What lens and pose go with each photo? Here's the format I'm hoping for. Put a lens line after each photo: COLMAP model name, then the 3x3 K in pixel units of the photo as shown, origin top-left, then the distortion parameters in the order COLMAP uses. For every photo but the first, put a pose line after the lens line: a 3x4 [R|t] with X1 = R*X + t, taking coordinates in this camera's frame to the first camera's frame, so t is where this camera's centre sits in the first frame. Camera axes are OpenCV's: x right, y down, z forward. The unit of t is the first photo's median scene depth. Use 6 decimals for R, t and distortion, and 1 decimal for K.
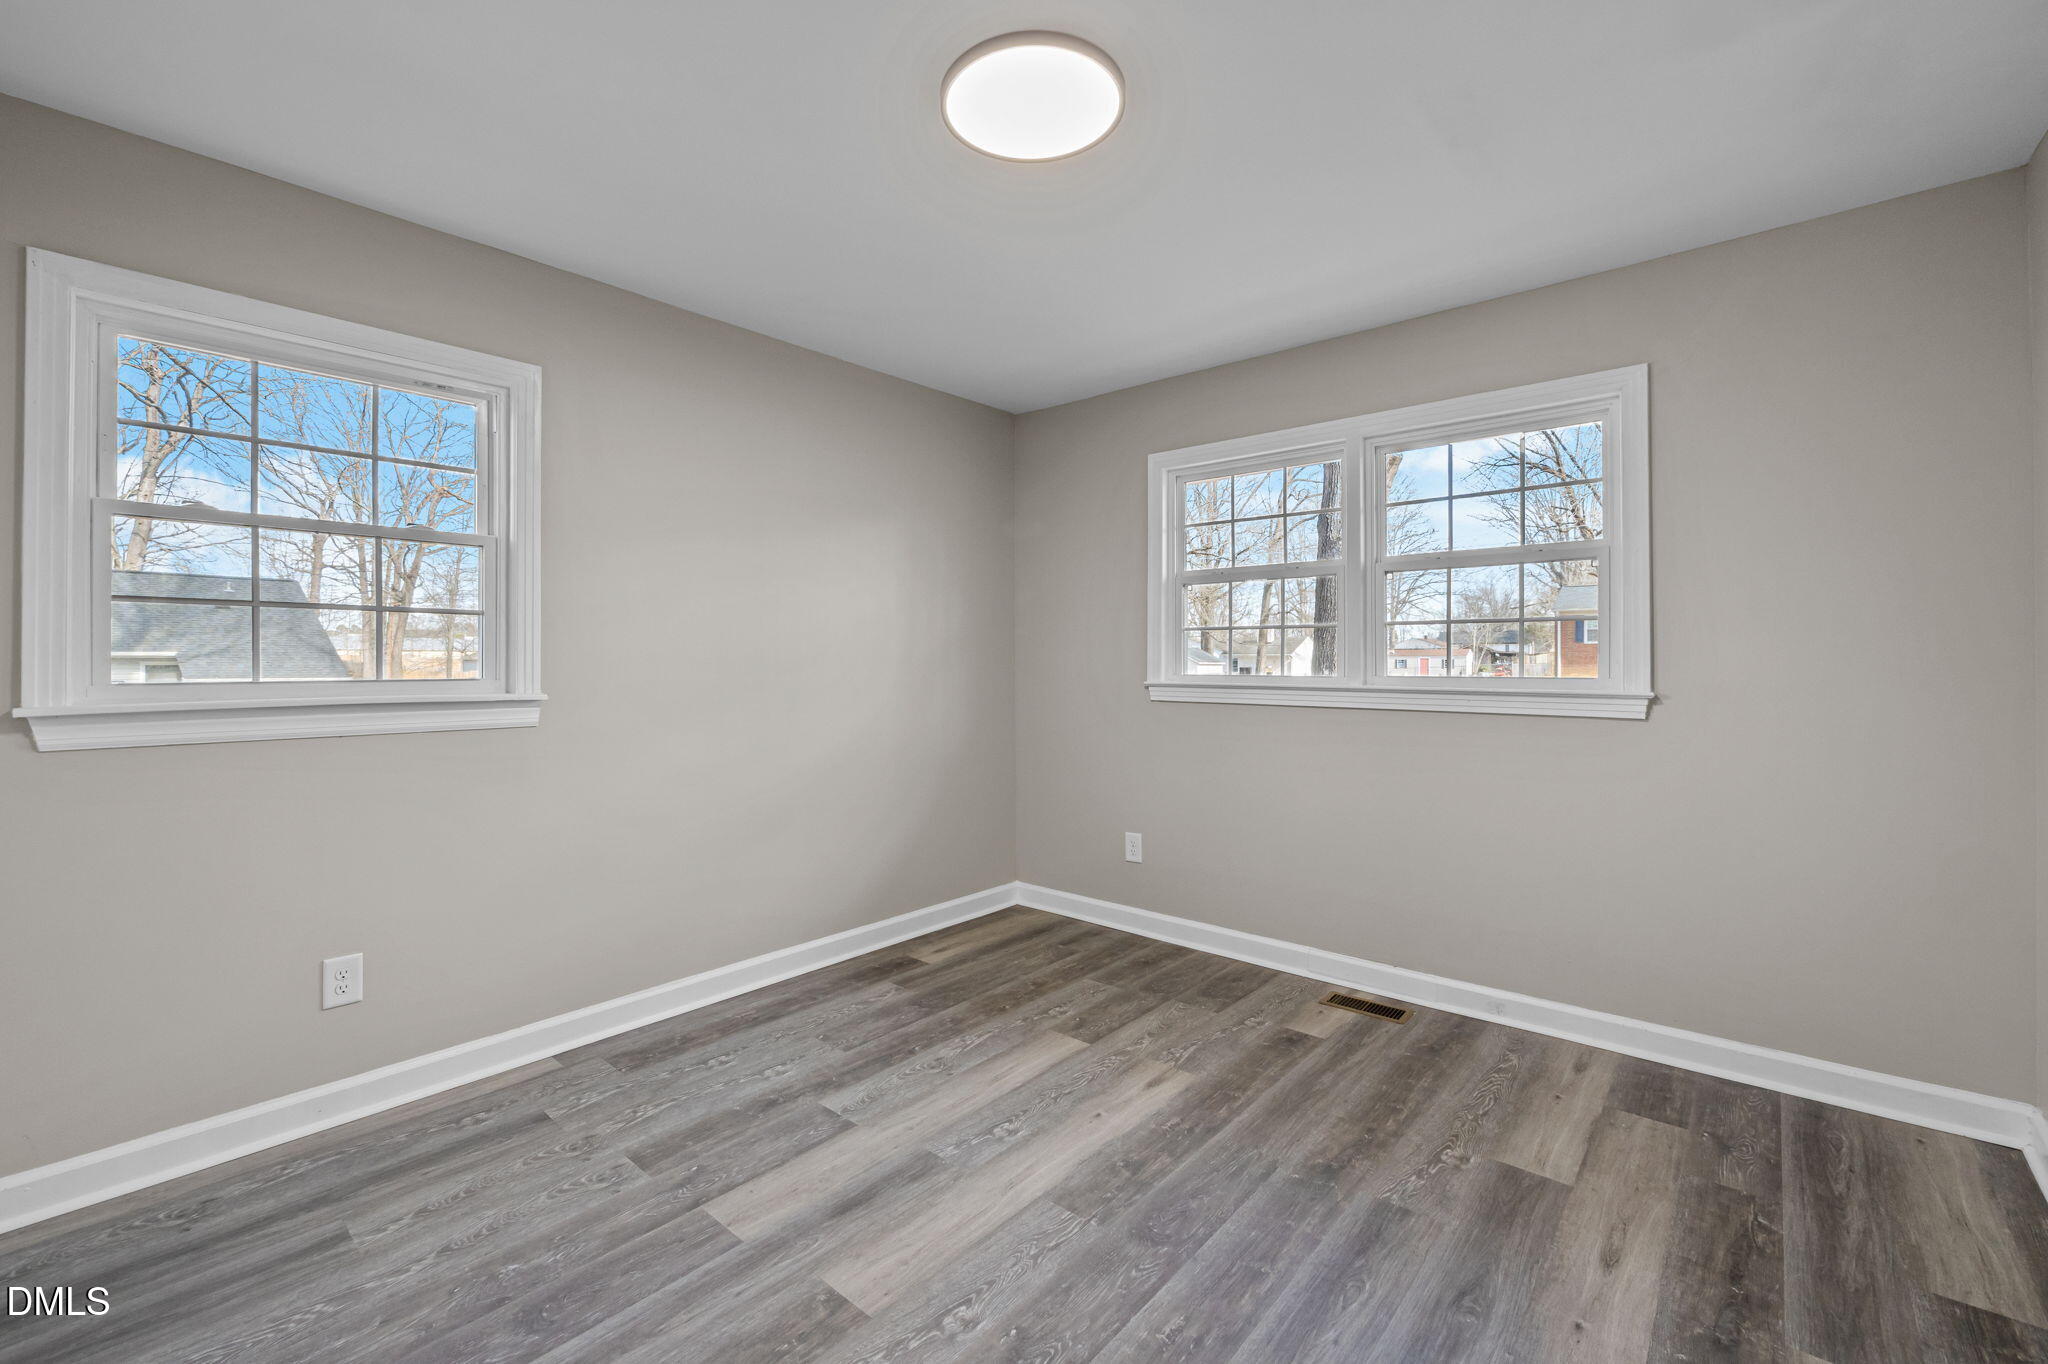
lens RADIAL K [[857.2, 0, 1021.3], [0, 857.2, 676.9], [0, 0, 1]] dist [-0.006829, 0.000932]
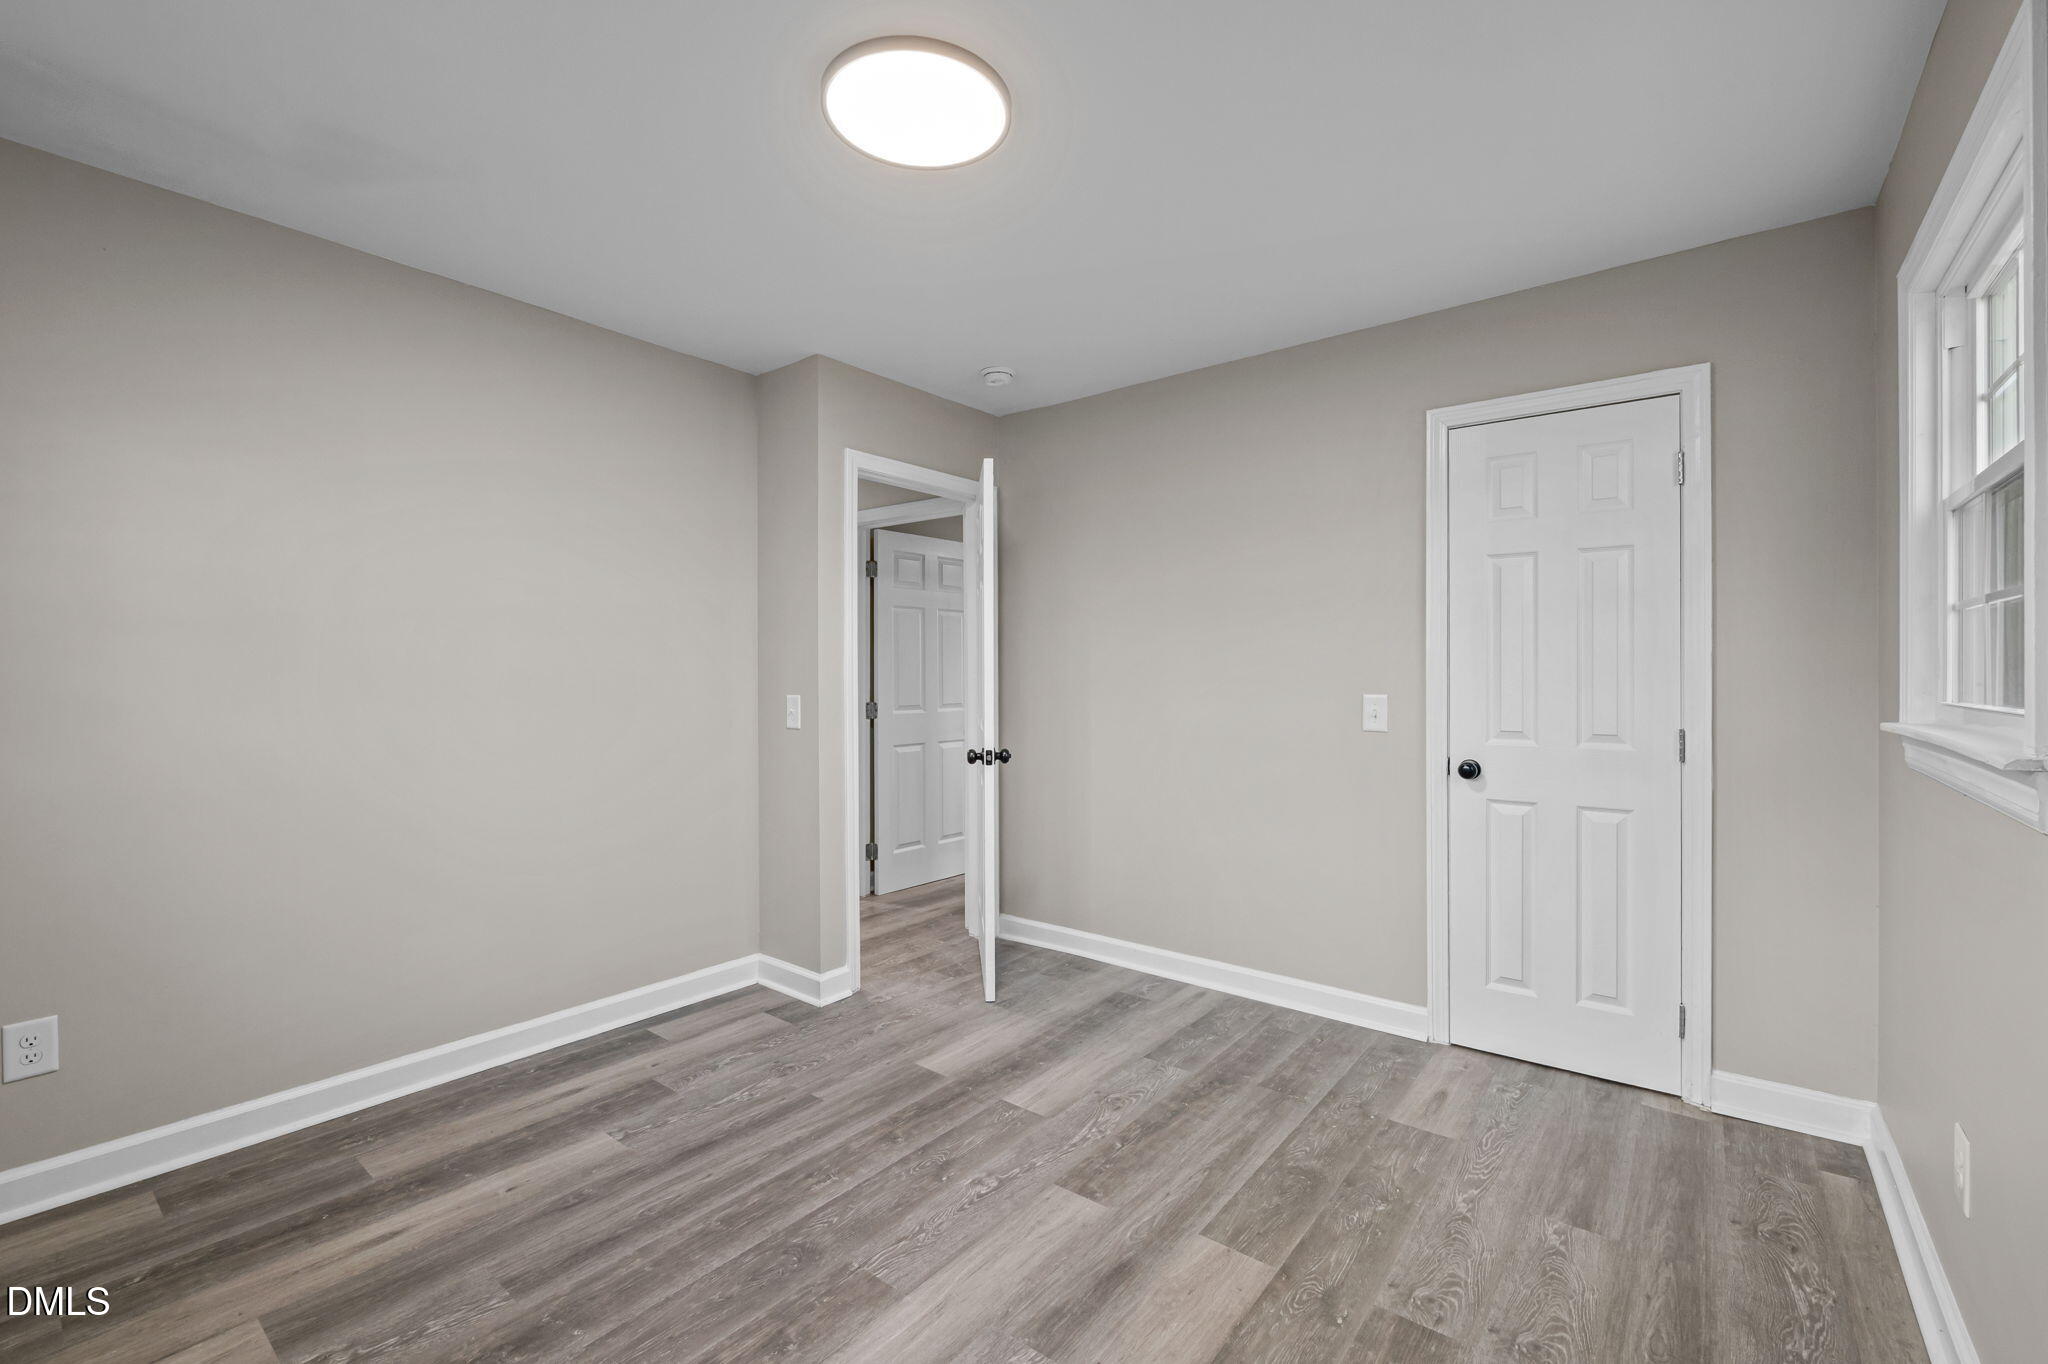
lens RADIAL K [[857.2, 0, 1021.3], [0, 857.2, 676.9], [0, 0, 1]] dist [-0.006829, 0.000932]
pose [[-0.999014, 0.002665, -0.044309, -0.063002], [0.001823, 0.999818, 0.019015, -0.040745], [0.044352, 0.018916, -0.998837, 2.019481]]
